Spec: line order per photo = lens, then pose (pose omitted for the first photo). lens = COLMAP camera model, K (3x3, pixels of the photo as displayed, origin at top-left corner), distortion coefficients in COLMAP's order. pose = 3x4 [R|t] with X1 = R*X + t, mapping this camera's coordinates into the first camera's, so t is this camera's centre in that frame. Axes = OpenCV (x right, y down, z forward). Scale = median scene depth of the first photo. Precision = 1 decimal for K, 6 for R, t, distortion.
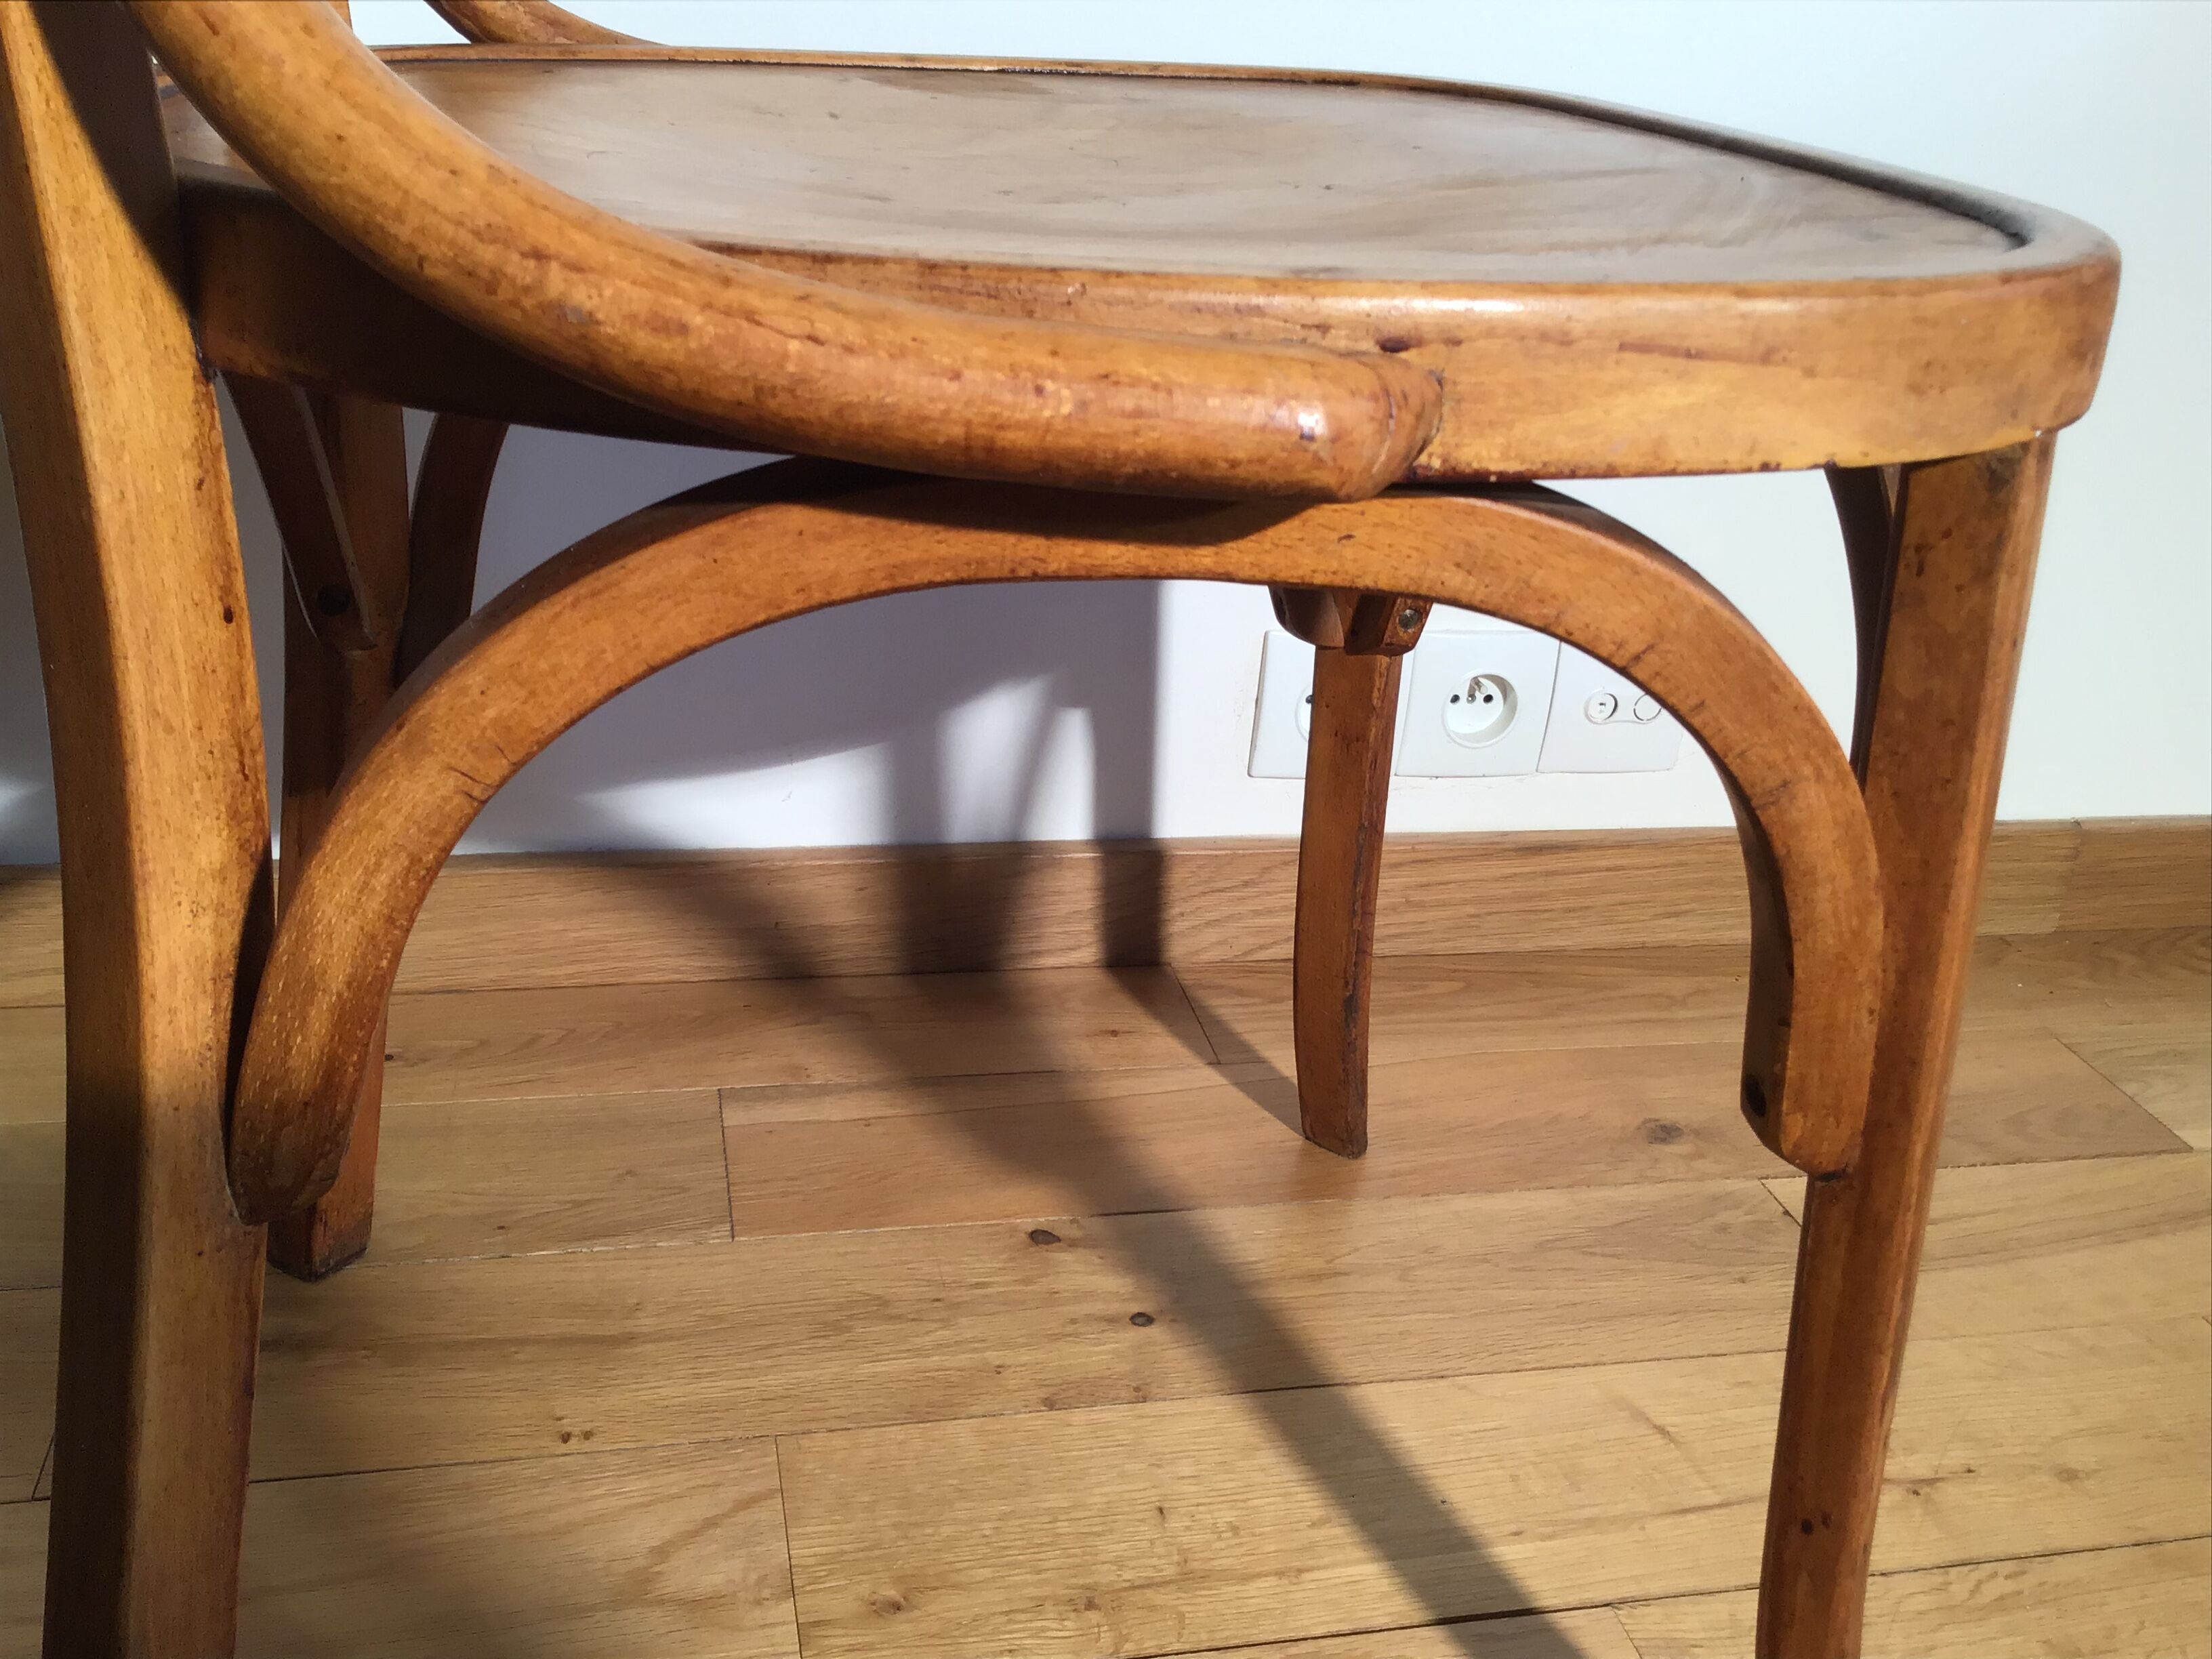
lens RADIAL K [[2082.8, 0, 1114.8], [0, 2082.8, 827.3], [0, 0, 1]] dist [0.131499, -0.284783]
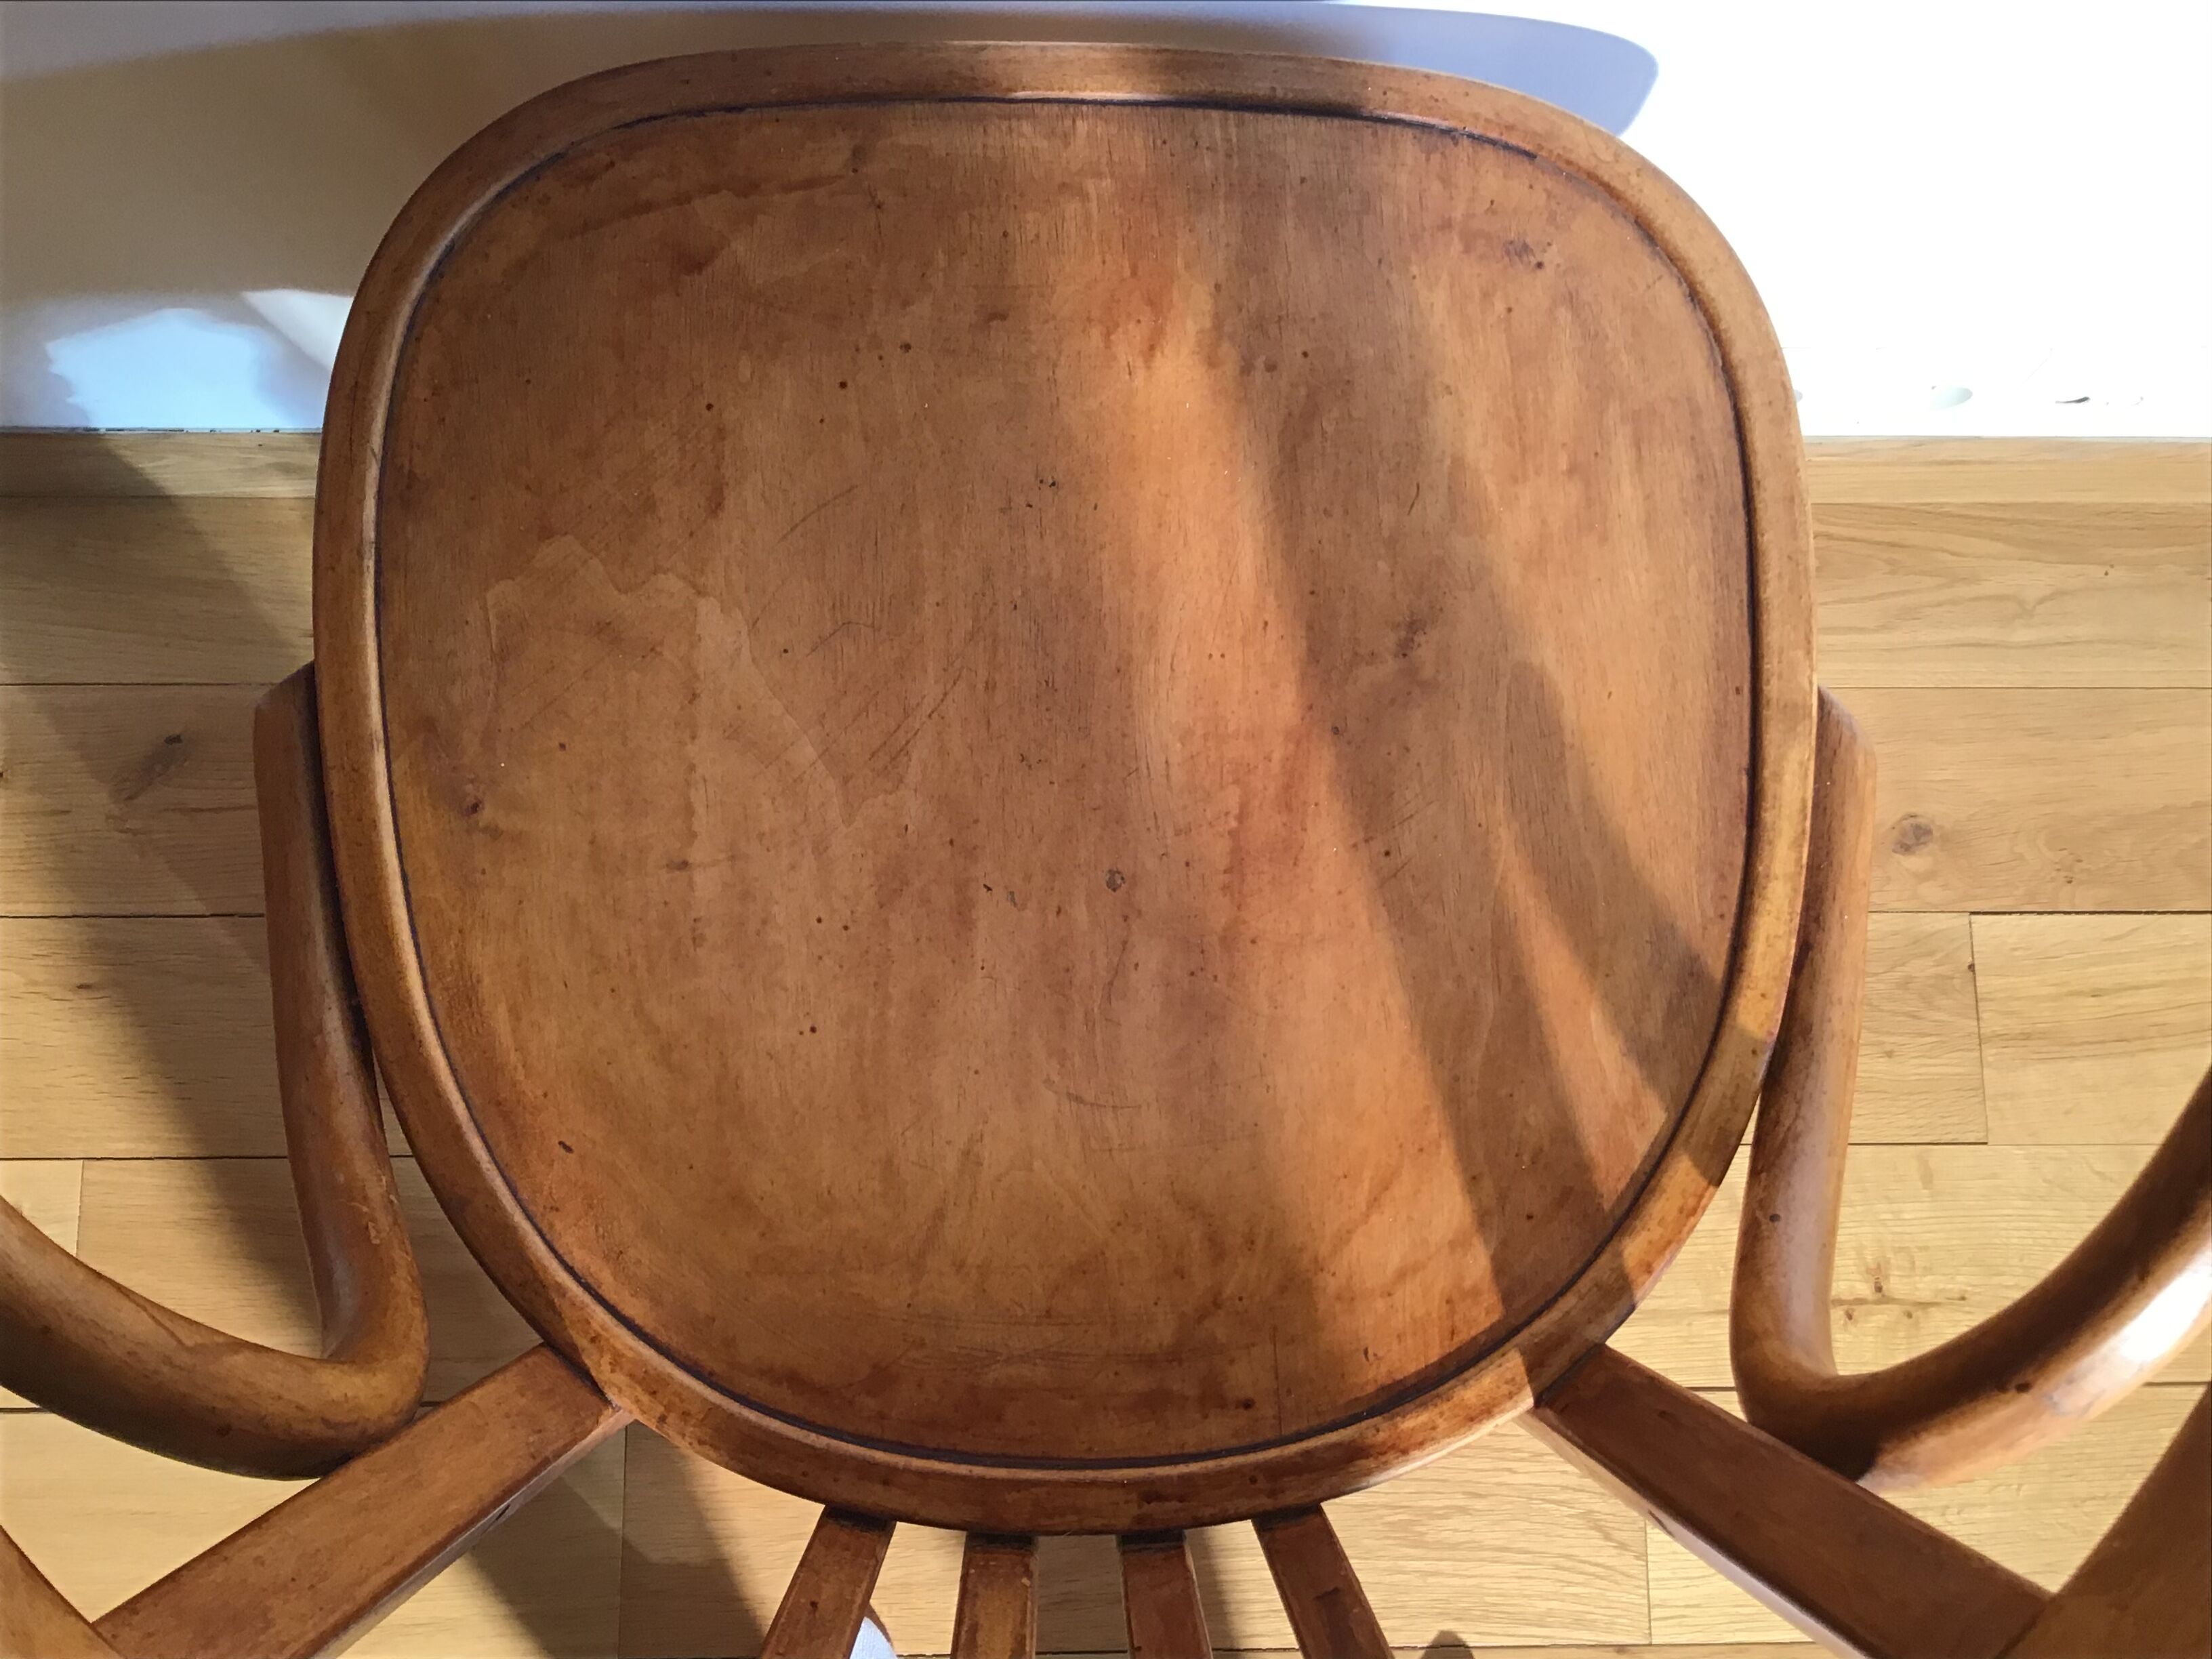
lens RADIAL K [[2082.8, 0, 1114.8], [0, 2082.8, 827.3], [0, 0, 1]] dist [0.131499, -0.284783]
pose [[0.975940, 0.203507, -0.078266, -0.072623], [-0.050082, 0.558586, 0.827933, -0.868294], [0.212209, -0.804094, 0.555338, 0.342556]]
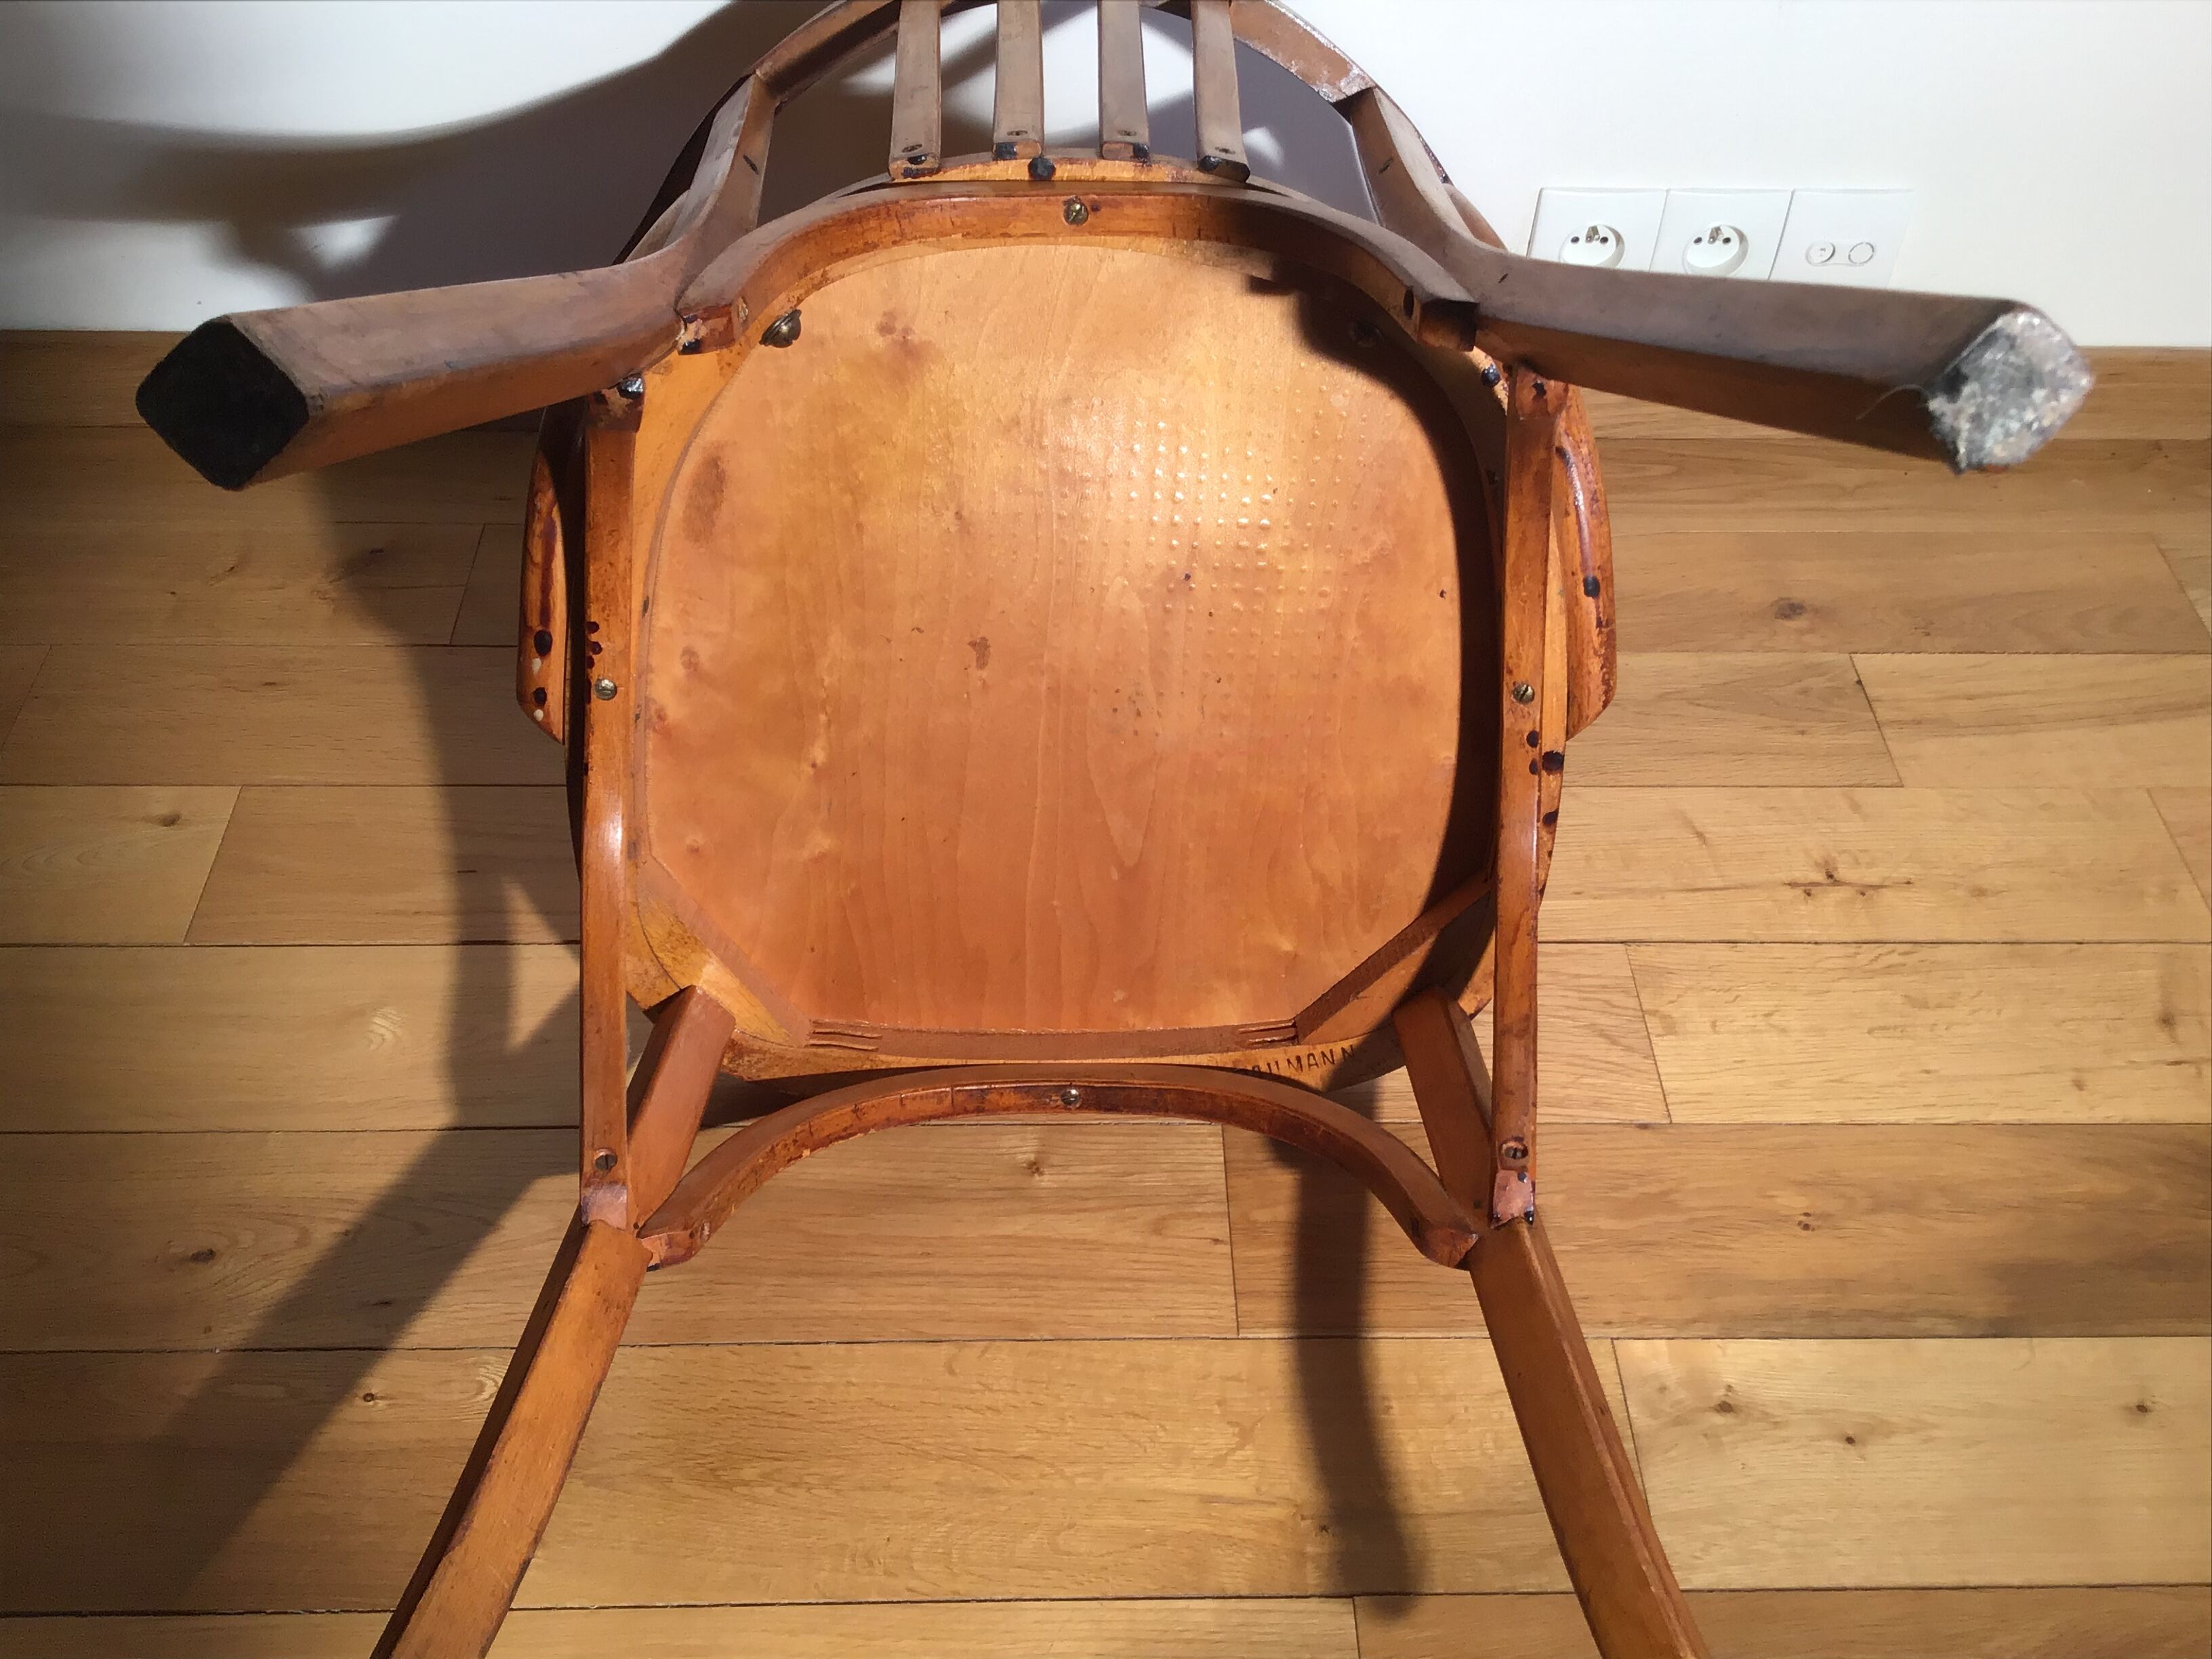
lens RADIAL K [[2082.8, 0, 1114.8], [0, 2082.8, 827.3], [0, 0, 1]] dist [0.131499, -0.284783]
pose [[0.979034, 0.105154, -0.174457, 0.100924], [-0.033209, 0.927390, 0.372618, -0.245067], [0.200972, -0.359012, 0.911439, -0.418282]]
